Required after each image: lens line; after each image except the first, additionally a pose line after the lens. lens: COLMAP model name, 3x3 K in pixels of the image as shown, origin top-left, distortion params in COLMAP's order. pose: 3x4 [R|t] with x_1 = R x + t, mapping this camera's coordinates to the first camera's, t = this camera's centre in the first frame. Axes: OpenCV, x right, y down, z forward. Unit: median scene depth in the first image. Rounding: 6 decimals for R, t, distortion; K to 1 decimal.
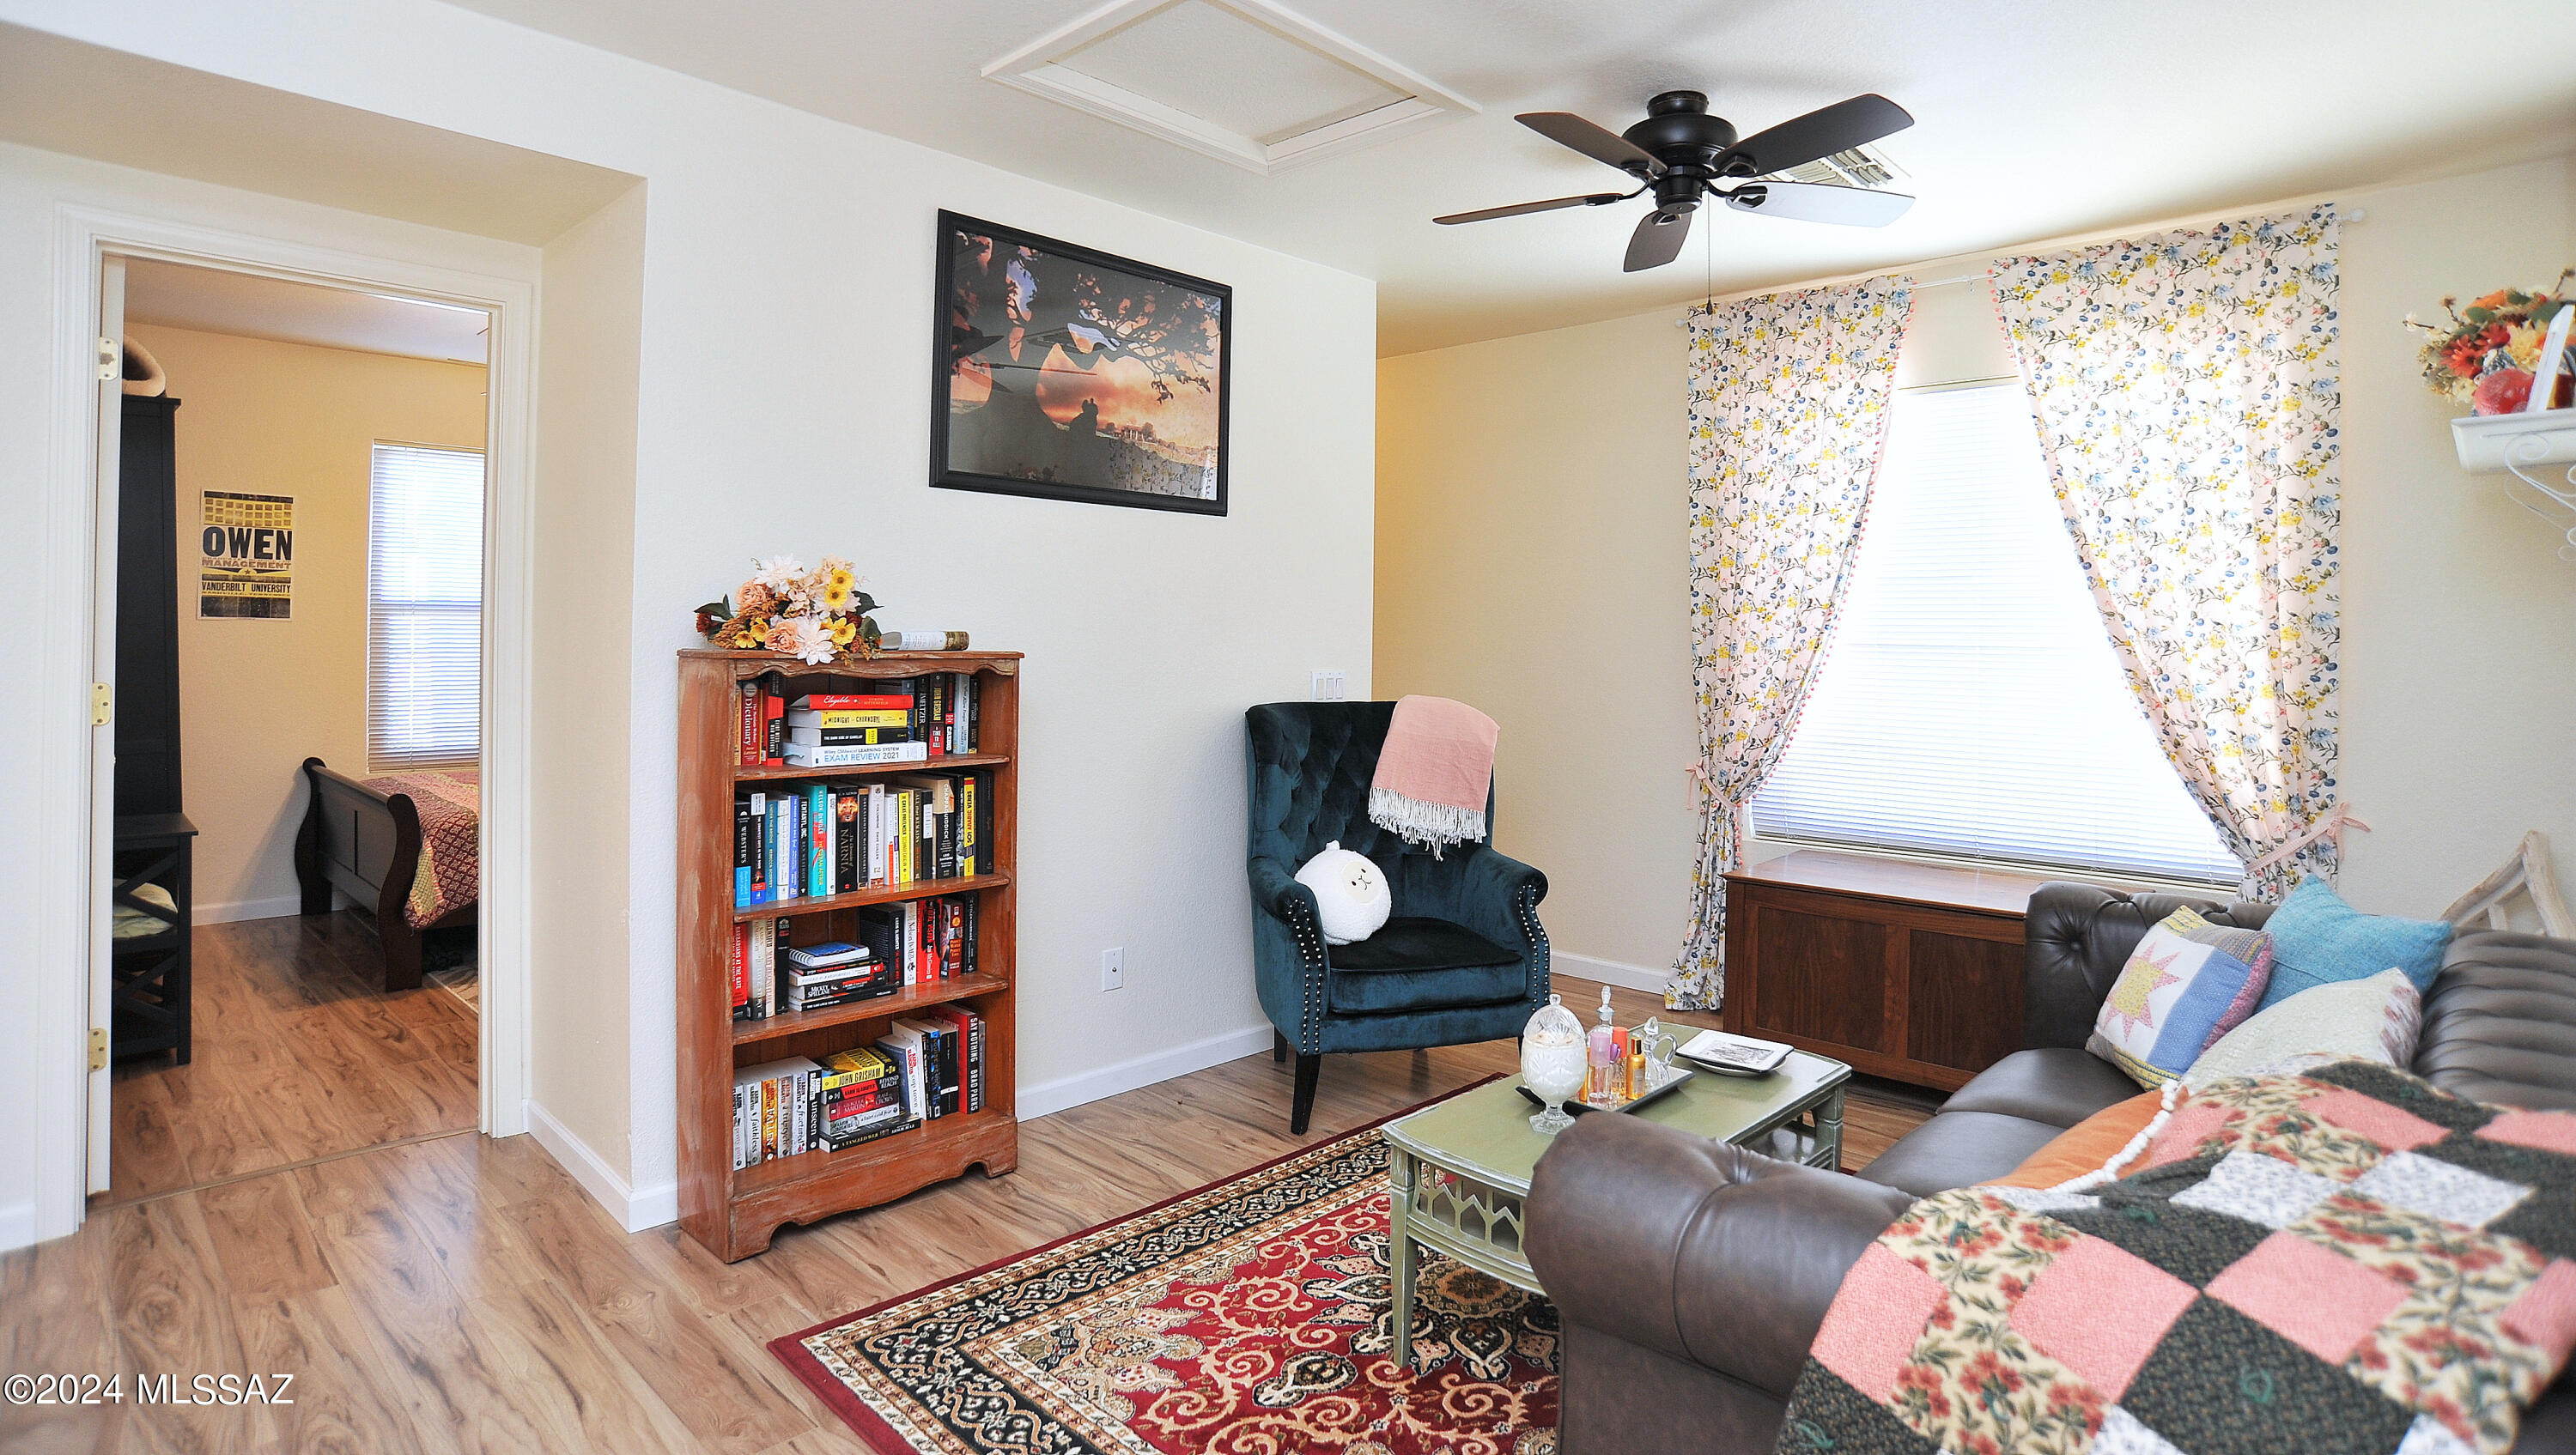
lens RADIAL K [[1322.6, 0, 1277.0], [0, 1322.6, 644.8], [0, 0, 1]] dist [-0.086827, 0.004437]
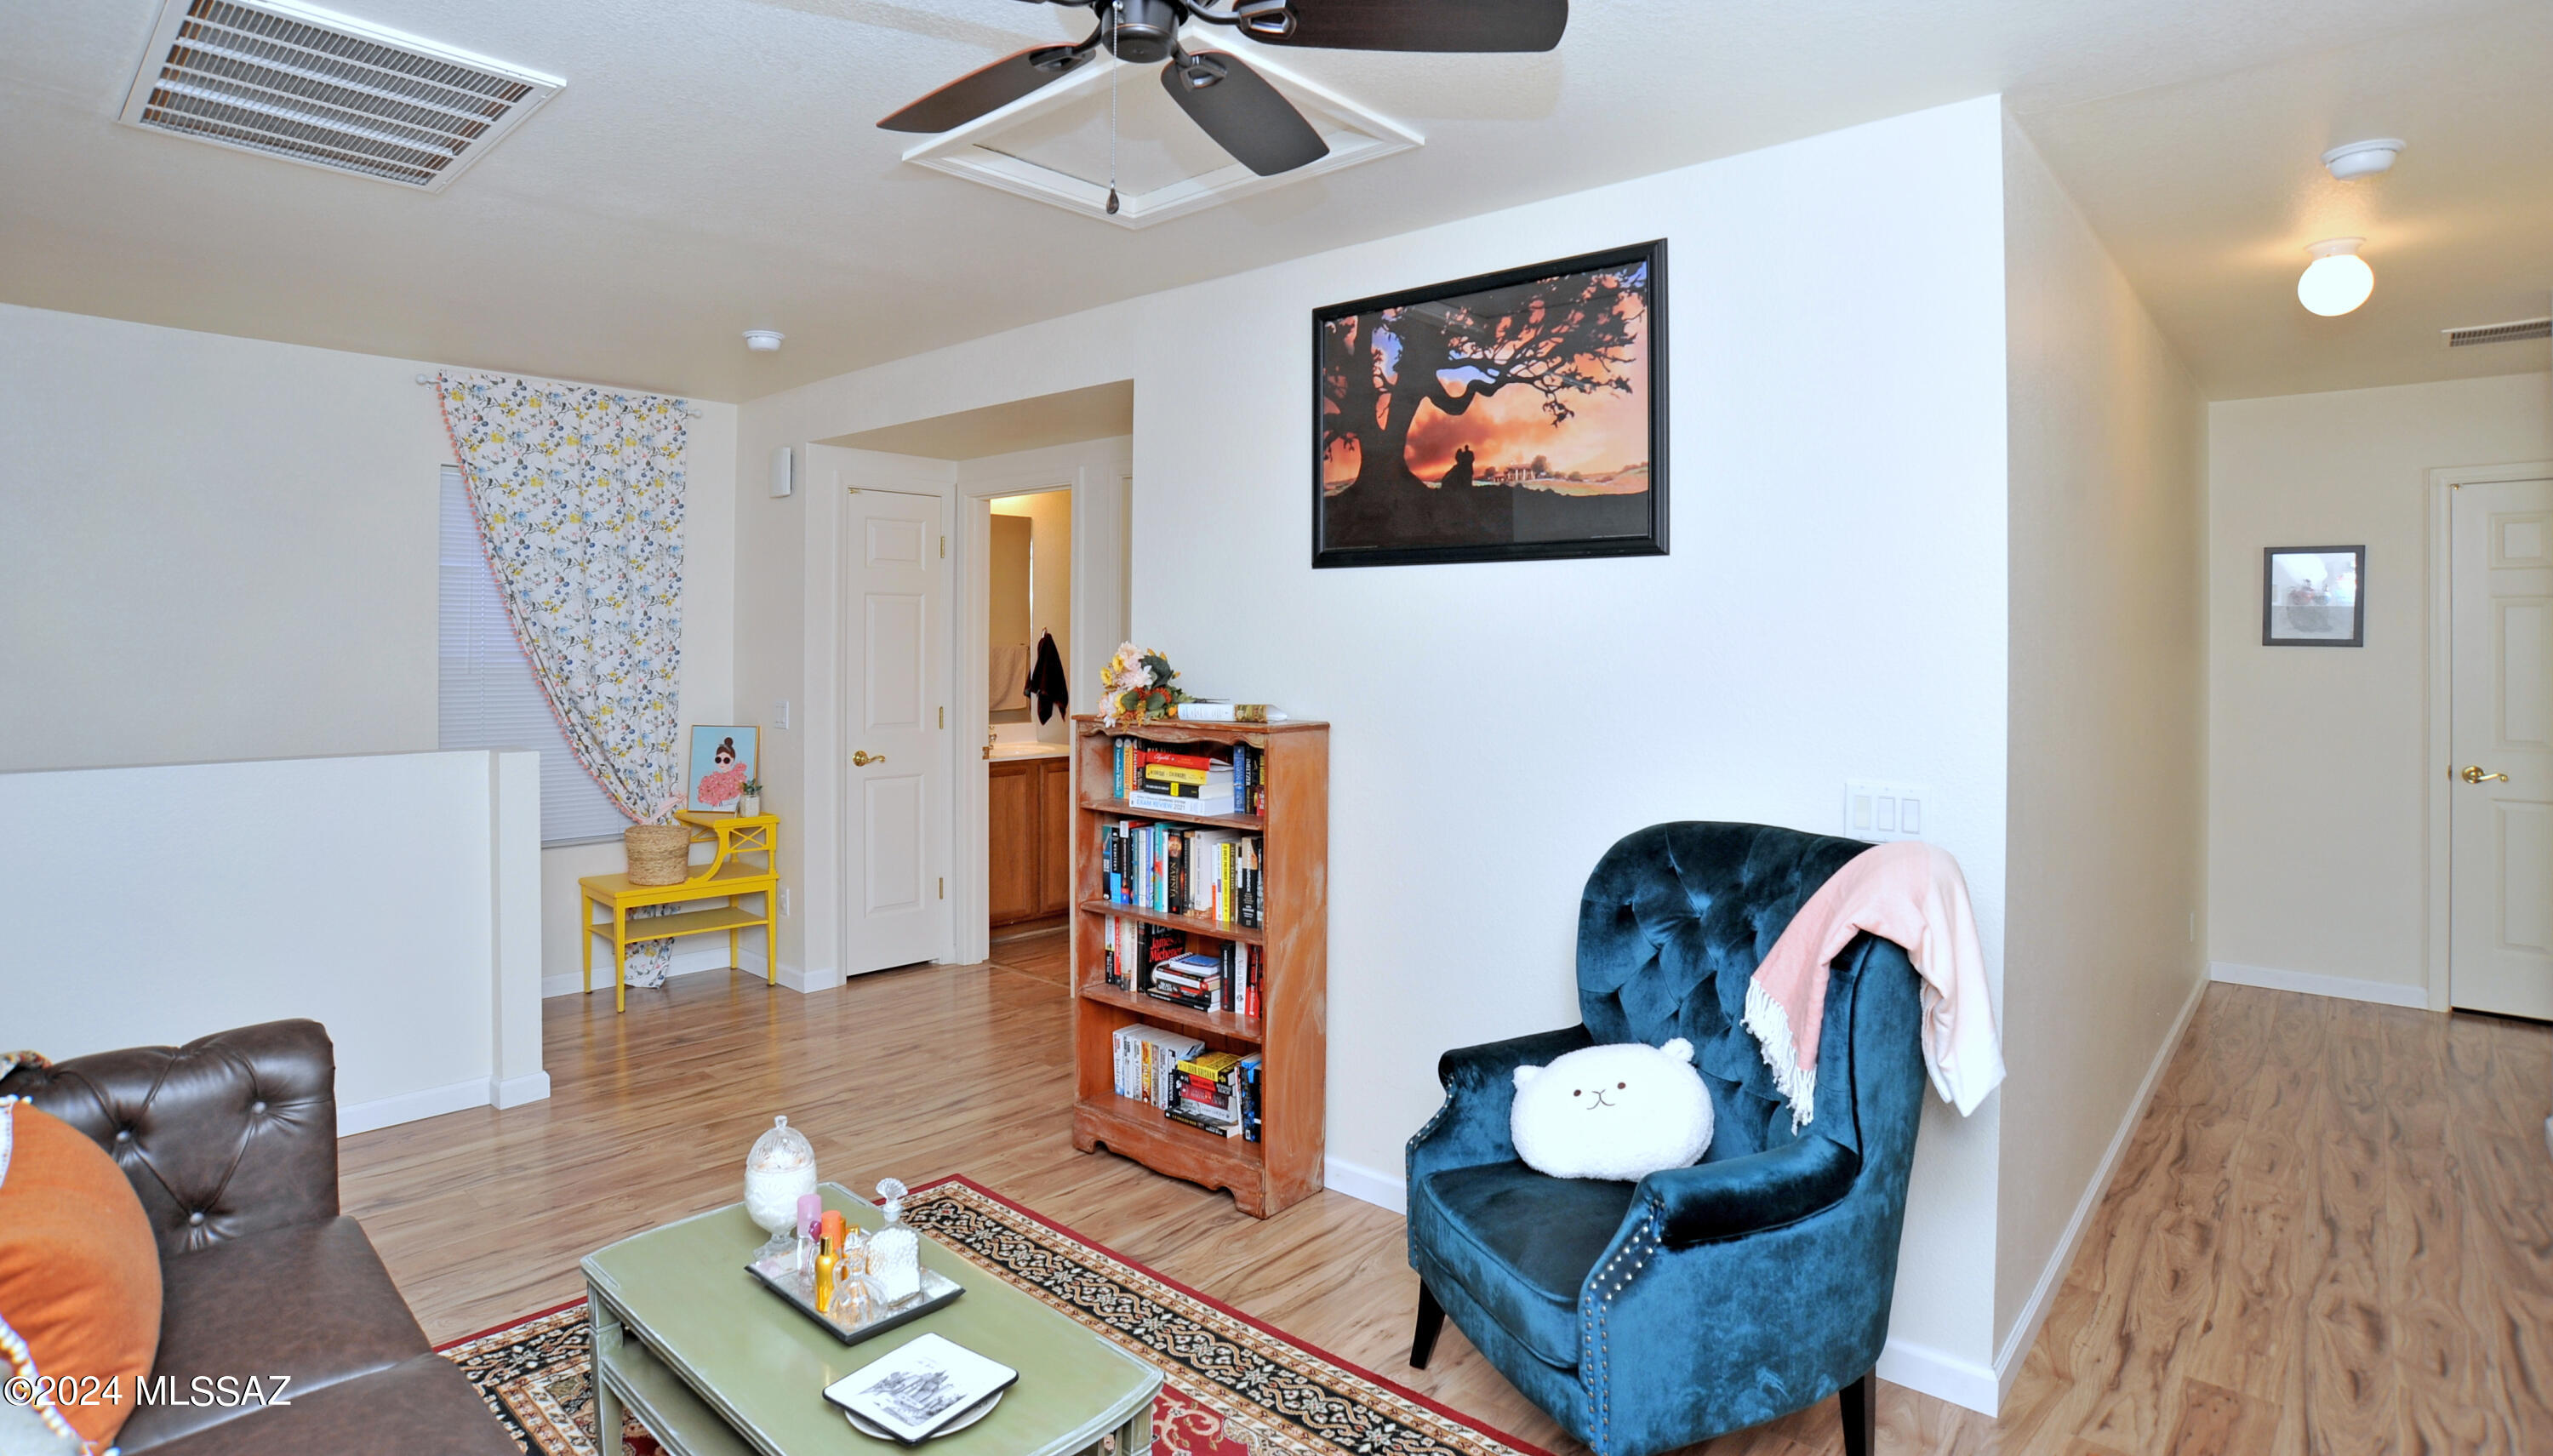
lens RADIAL K [[1311.0, 0, 1231.0], [0, 1311.0, 630.6], [0, 0, 1]] dist [-0.086827, 0.004437]
pose [[0.029380, -0.014805, -0.999459, 0.810190], [-0.006161, 0.999869, -0.014993, -0.053356], [0.999549, 0.006598, 0.029285, 0.903446]]
